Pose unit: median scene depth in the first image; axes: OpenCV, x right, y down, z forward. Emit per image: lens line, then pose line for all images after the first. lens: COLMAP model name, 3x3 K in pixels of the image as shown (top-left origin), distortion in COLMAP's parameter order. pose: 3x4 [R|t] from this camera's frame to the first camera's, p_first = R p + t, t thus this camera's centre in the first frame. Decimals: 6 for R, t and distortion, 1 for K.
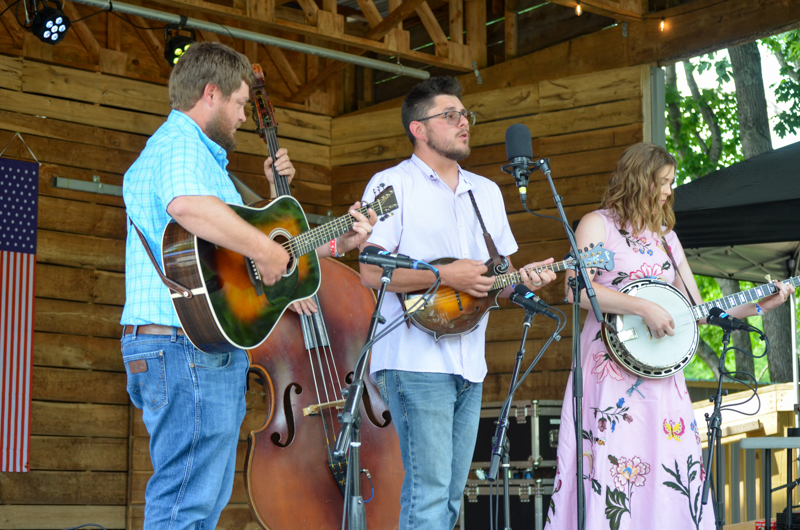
lens RADIAL K [[1865.2, 0, 400.0], [0, 1865.2, 265.0], [0, 0, 1]] dist [-0.228712, 0.220765]
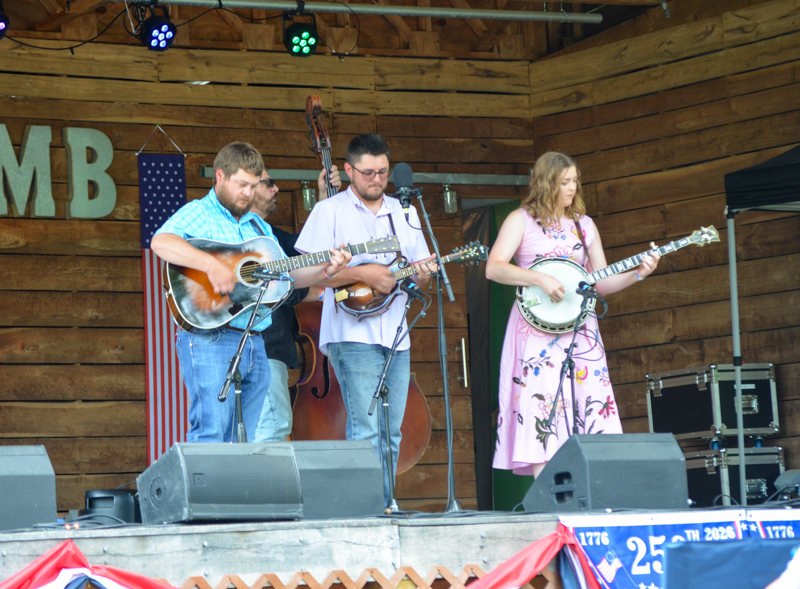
lens RADIAL K [[3605.3, 0, 400.0], [0, 3605.3, 294.5], [0, 0, 1]] dist [0.310739, 8.887070]
pose [[0.972832, -0.070777, -0.220427, 0.323759], [0.078767, 0.996509, 0.027659, -0.025691], [0.217700, -0.044269, 0.975011, -0.812271]]
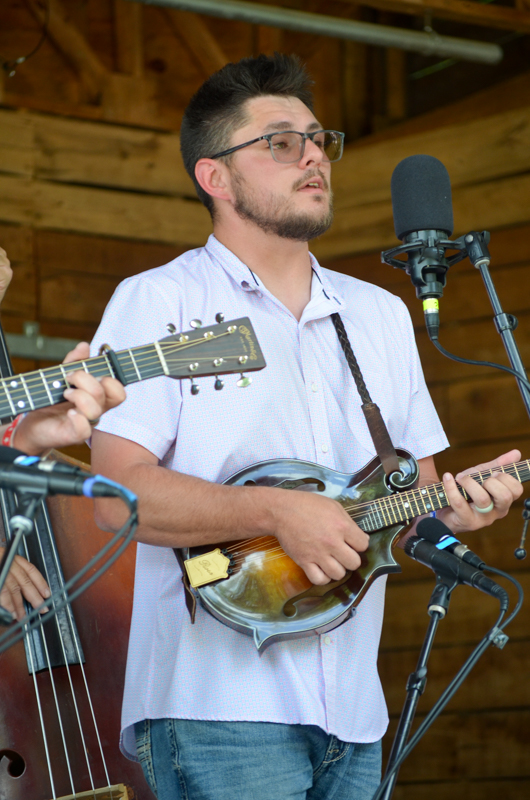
lens RADIAL K [[3831.7, 0, 265.0], [0, 3831.7, 400.0], [0, 0, 1]] dist [1.137599, 5.601336]
pose [[0.993852, -0.031772, -0.106062, 0.061556], [0.030096, 0.999396, -0.017370, -0.001477], [0.106550, 0.014072, 0.994208, 0.043768]]
